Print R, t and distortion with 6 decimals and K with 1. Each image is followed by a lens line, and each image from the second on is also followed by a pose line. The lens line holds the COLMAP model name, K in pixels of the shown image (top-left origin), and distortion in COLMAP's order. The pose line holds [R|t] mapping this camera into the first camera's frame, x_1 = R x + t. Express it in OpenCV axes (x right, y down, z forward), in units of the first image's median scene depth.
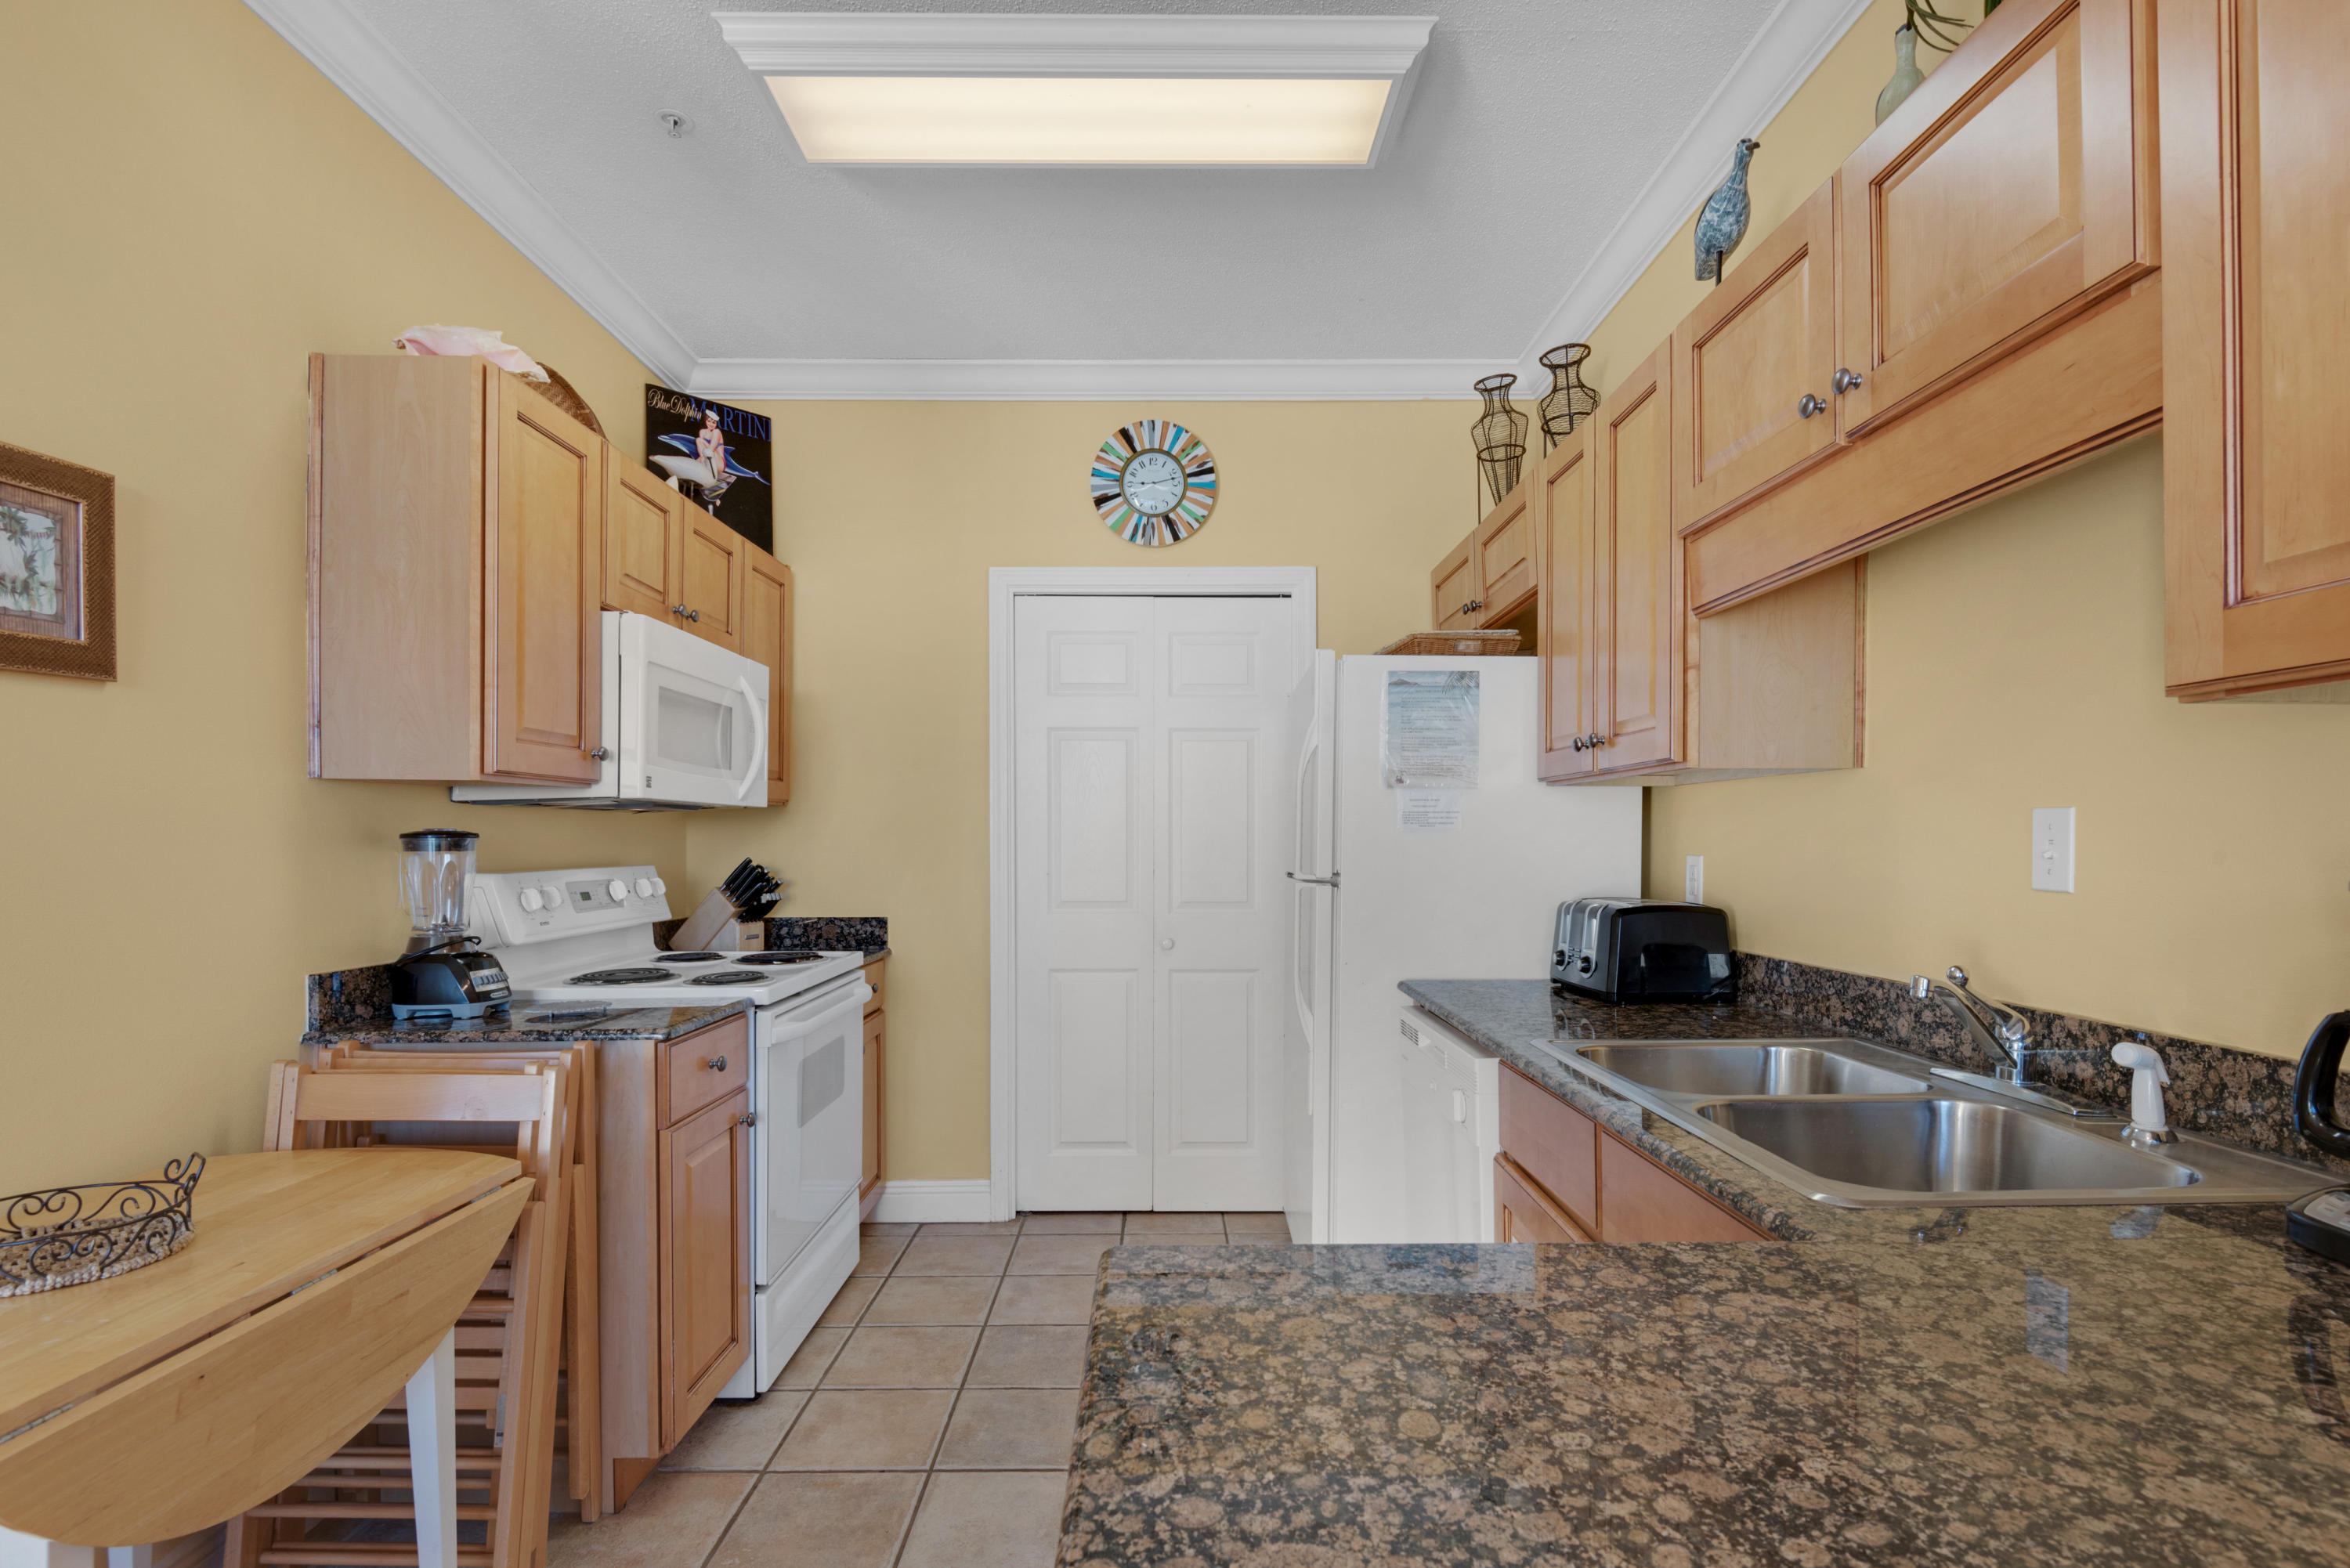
lens RADIAL K [[1128.7, 0, 1168.8], [0, 1128.7, 850.2], [0, 0, 1]] dist [-0.002205, -0.000984]
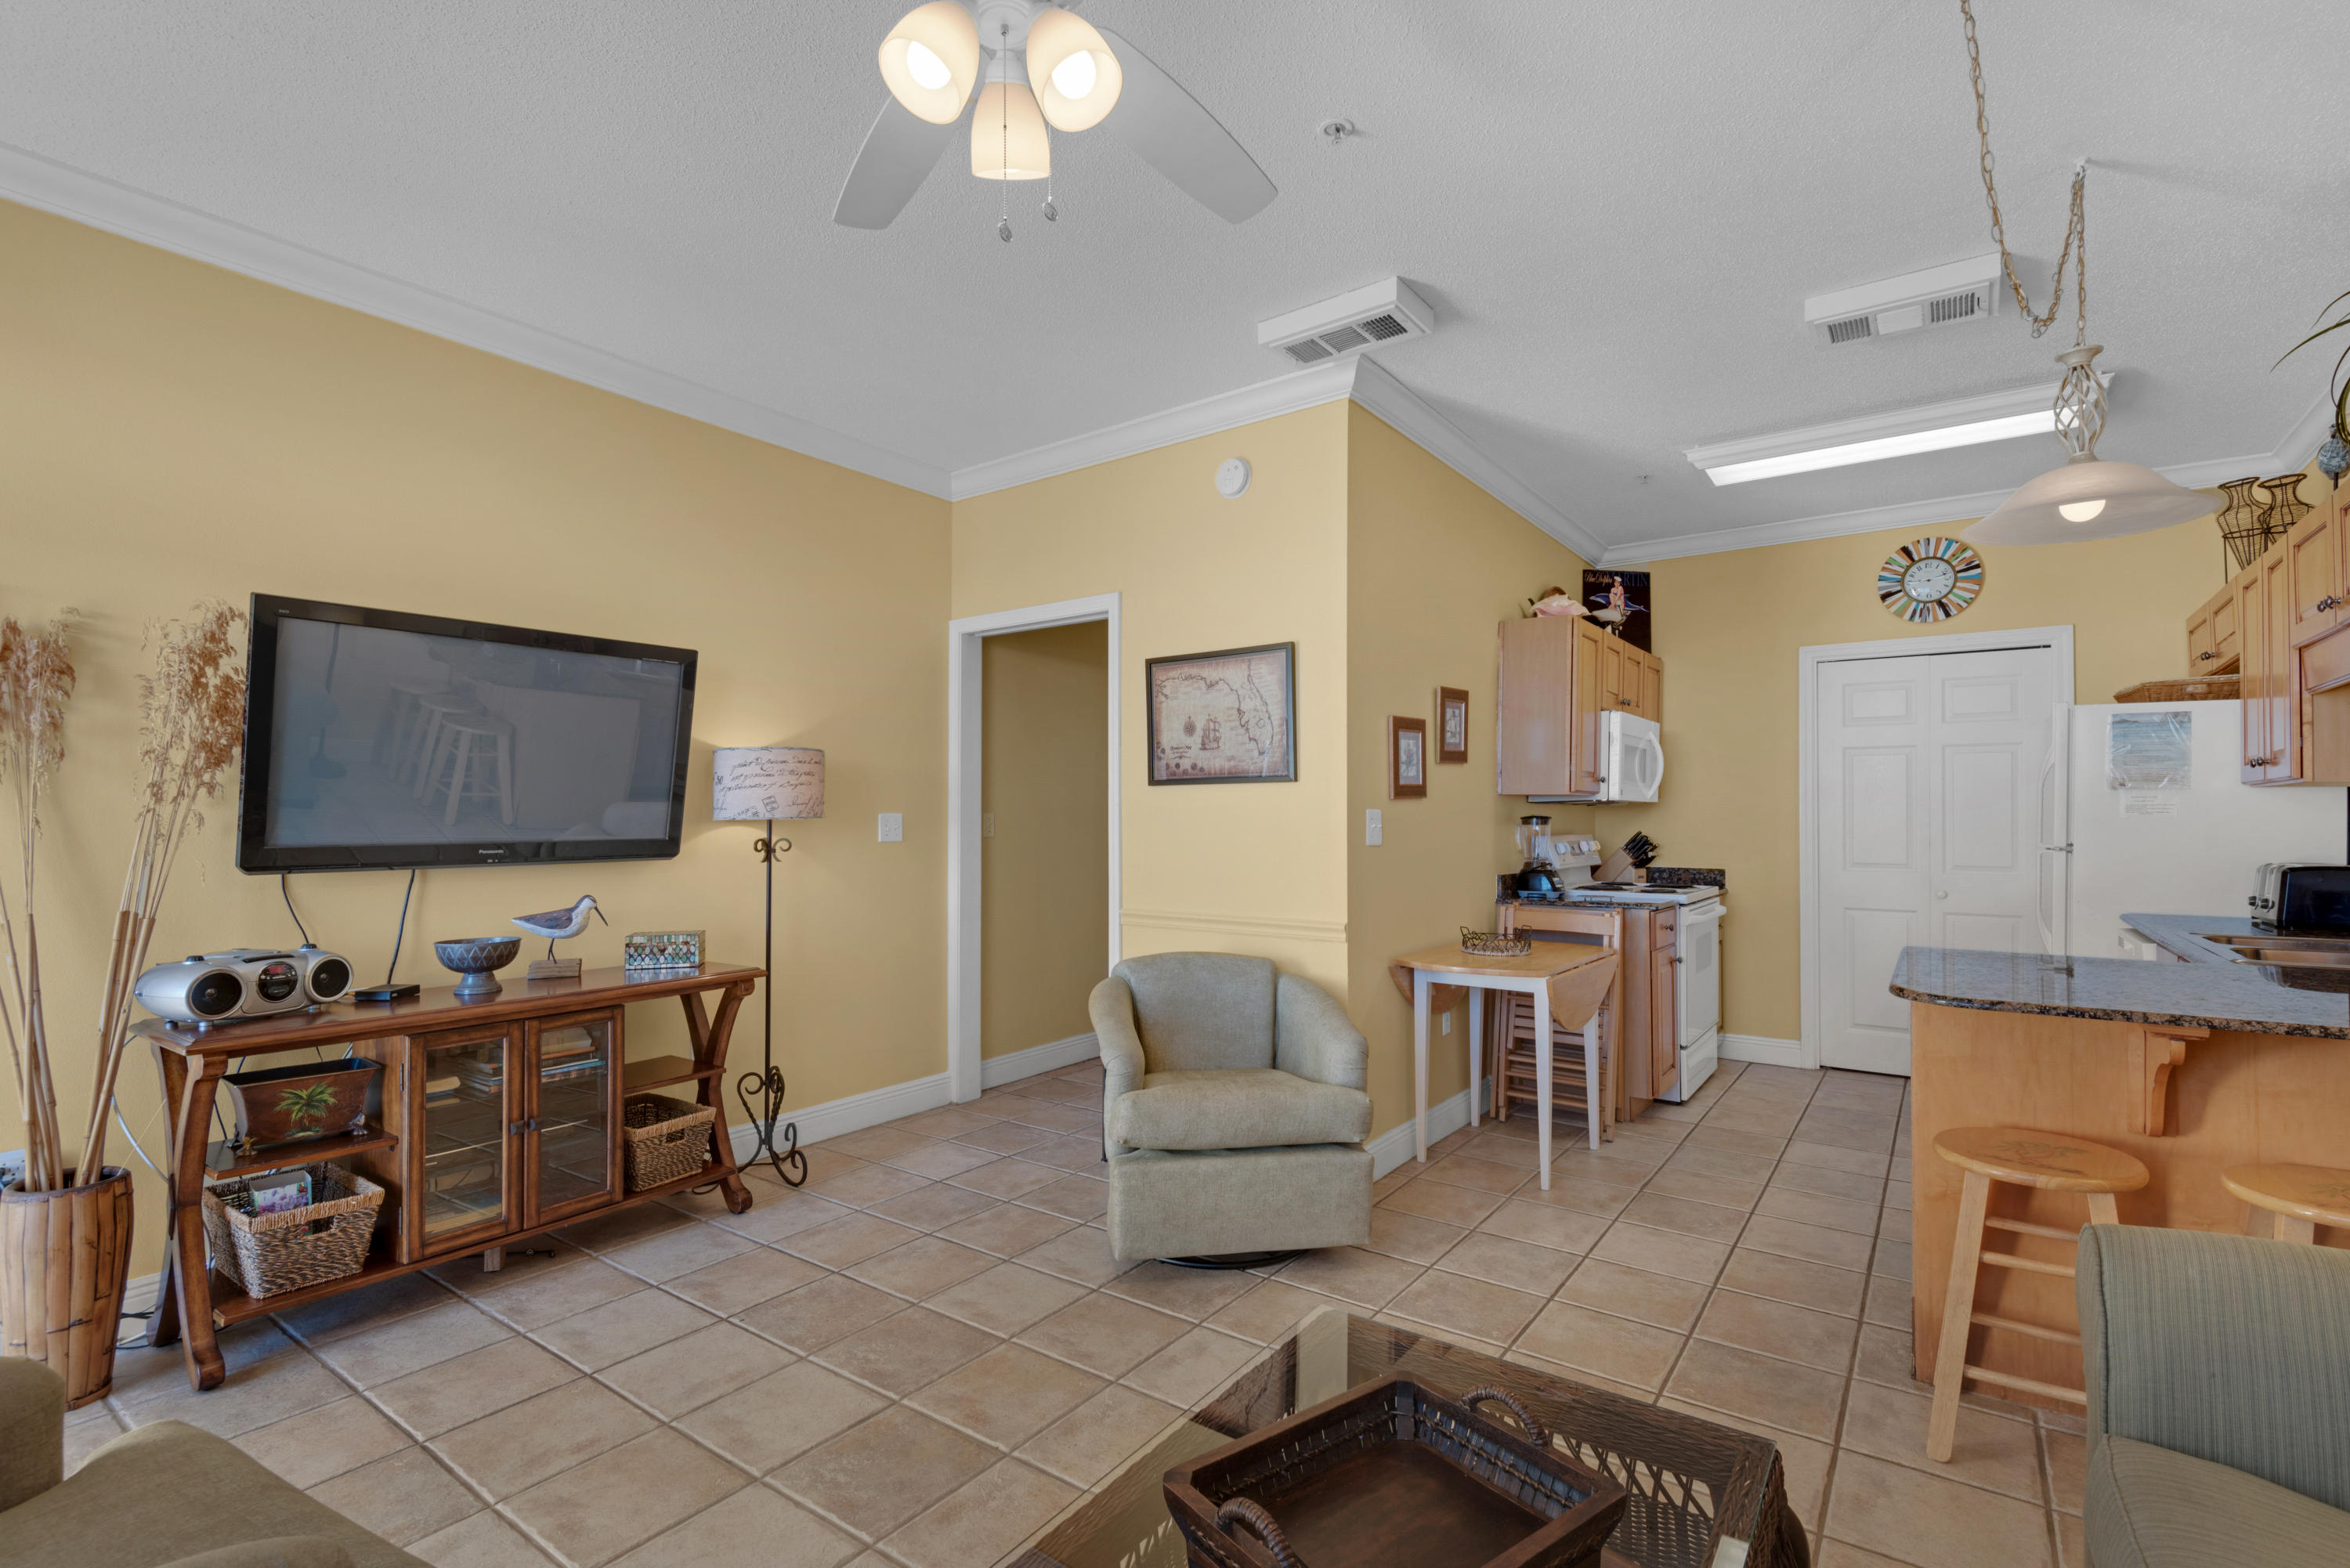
lens RADIAL K [[1069.0, 0, 1169.7], [0, 1069.0, 799.9], [0, 0, 1]] dist [0.017592, -0.007168]
pose [[0.799602, -0.007308, -0.600485, 0.038676], [-0.008869, 0.999673, -0.023977, 0.005241], [0.600464, 0.024497, 0.799276, -0.756341]]
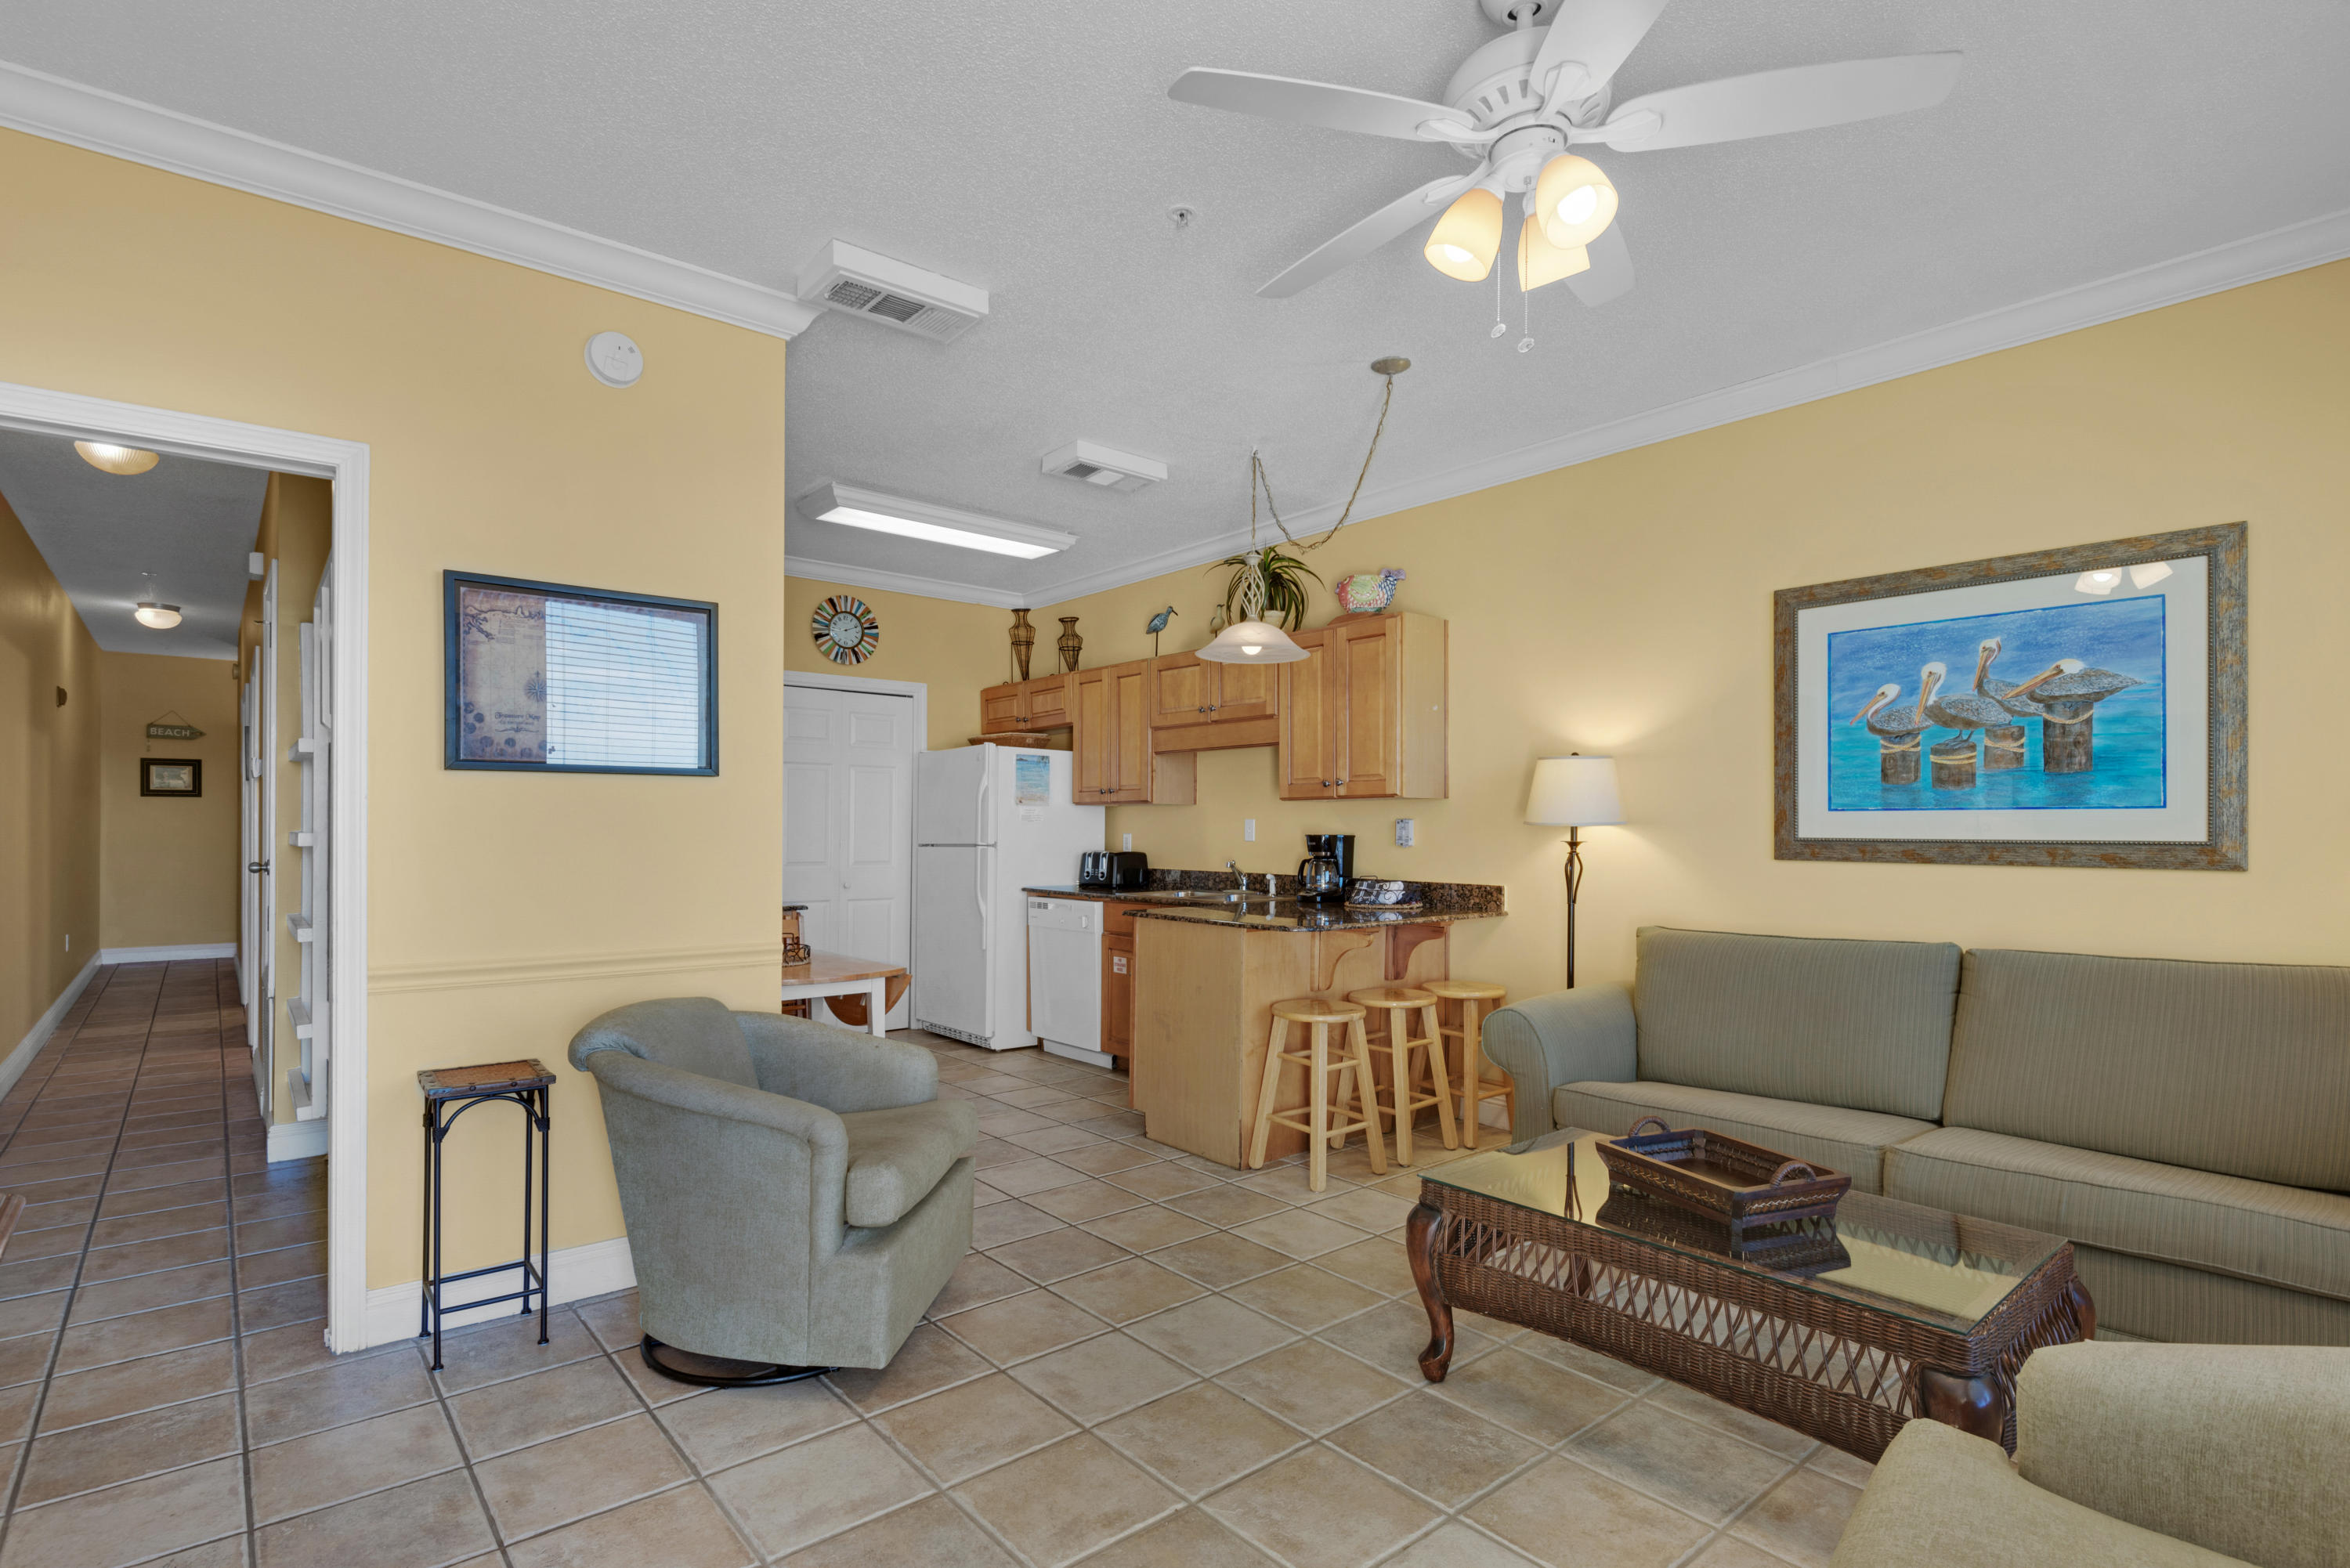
lens RADIAL K [[1128.7, 0, 1177.3], [0, 1128.7, 816.9], [0, 0, 1]] dist [-0.002205, -0.000984]
pose [[0.768529, 0.012168, 0.639699, -0.804624], [0.000531, 0.999807, -0.019656, 0.011901], [-0.639815, 0.015446, 0.768374, -0.773411]]
